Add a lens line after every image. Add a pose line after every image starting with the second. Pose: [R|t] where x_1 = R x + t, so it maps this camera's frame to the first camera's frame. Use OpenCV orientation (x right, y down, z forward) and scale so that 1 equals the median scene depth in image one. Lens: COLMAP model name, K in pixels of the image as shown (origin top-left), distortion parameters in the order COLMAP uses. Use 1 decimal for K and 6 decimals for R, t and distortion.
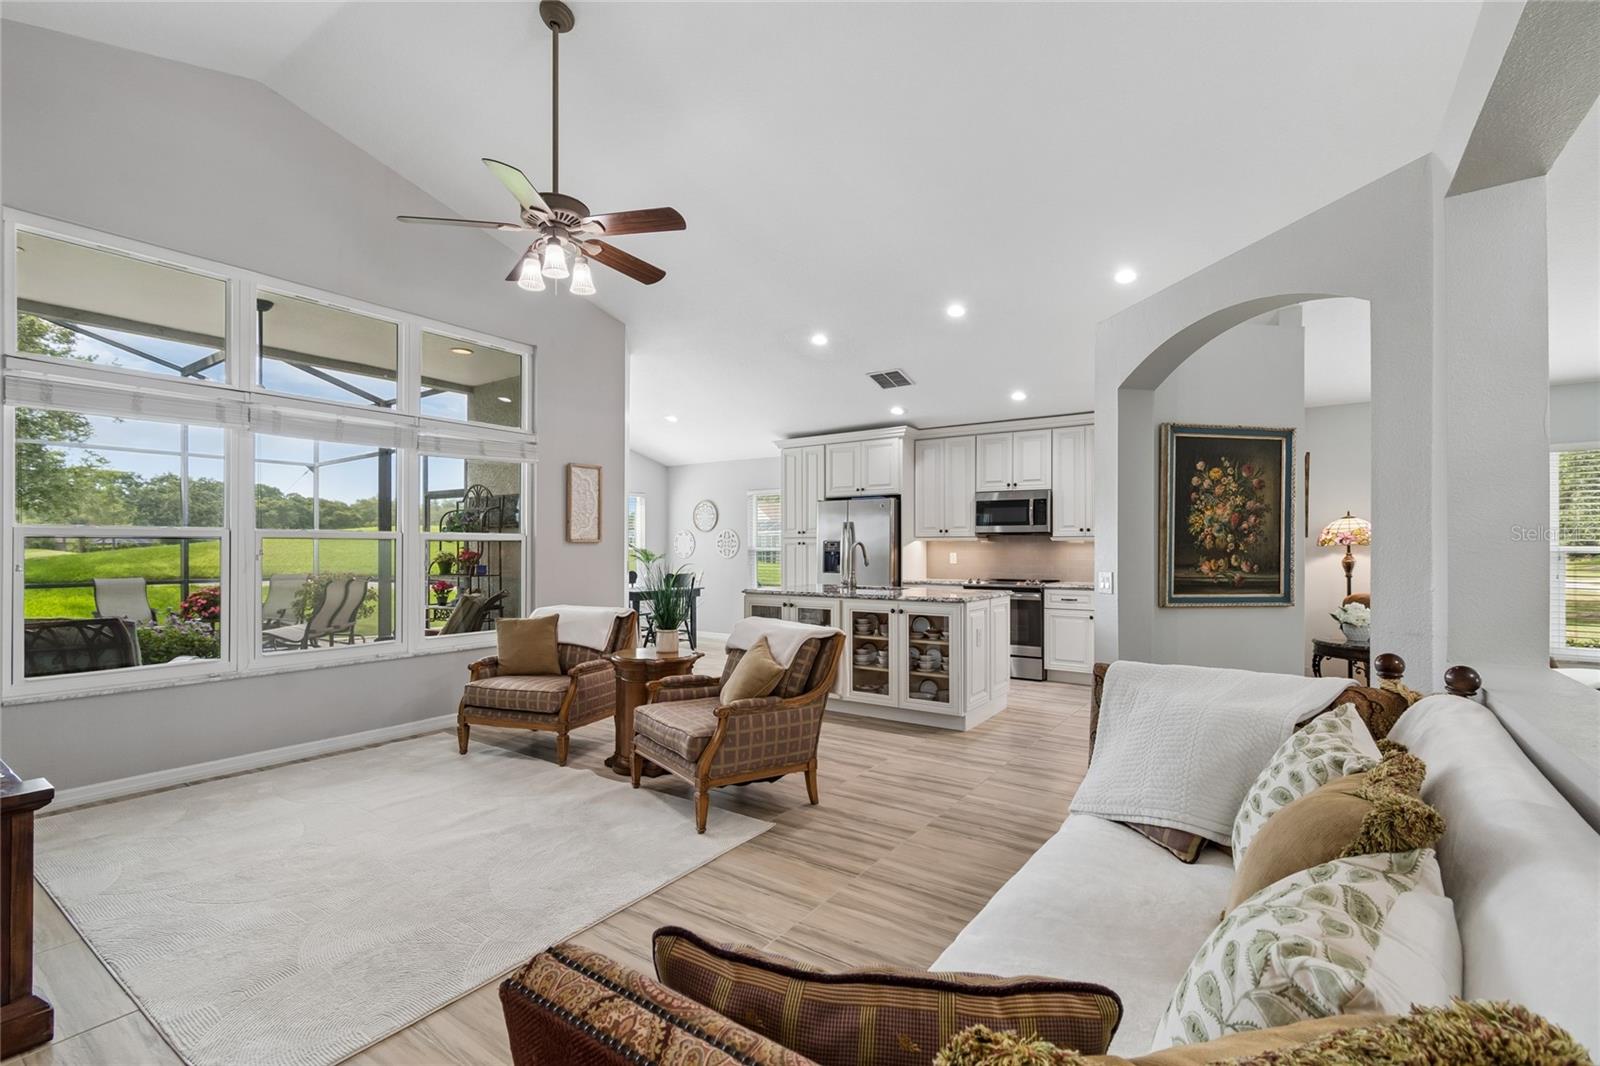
lens RADIAL K [[699.8, 0, 799.2], [0, 699.8, 536.8], [0, 0, 1]] dist [0.003133, 0.000078]
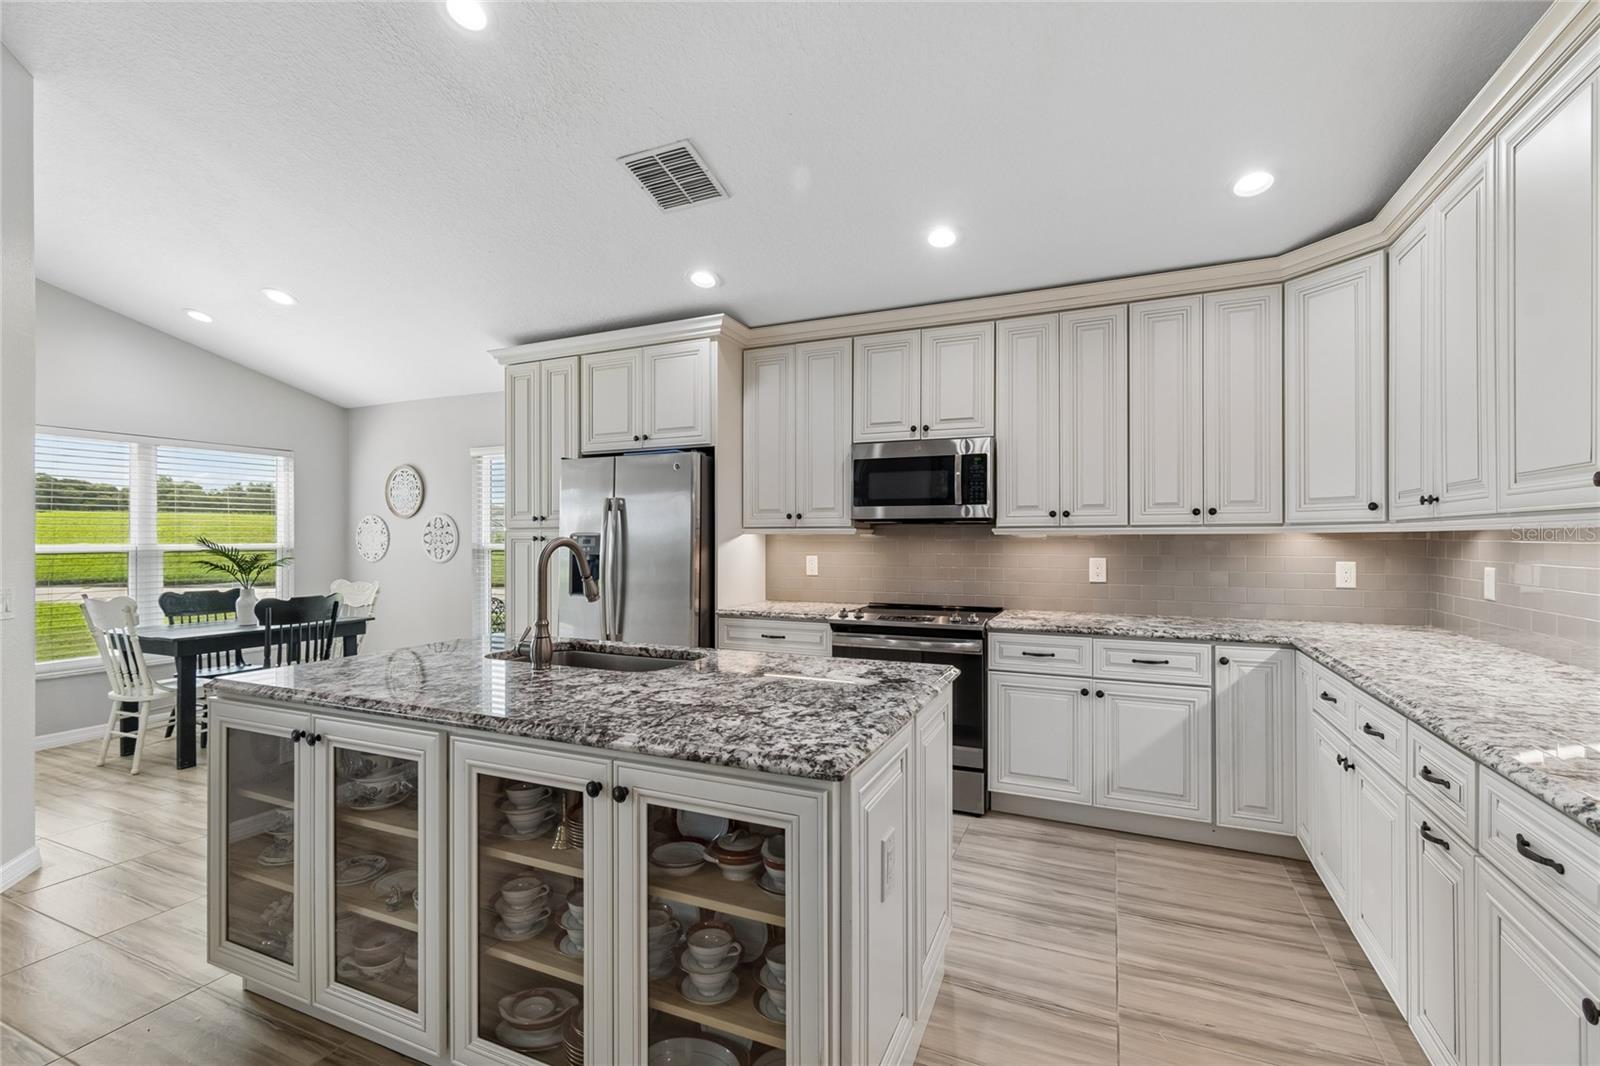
lens RADIAL K [[699.8, 0, 803.2], [0, 699.8, 531.6], [0, 0, 1]] dist [0.003133, 0.000078]
pose [[0.980451, 0.000144, 0.196763, 0.108260], [-0.001430, 0.999979, 0.006394, 0.000075], [-0.196758, -0.006550, 0.980430, 0.474978]]
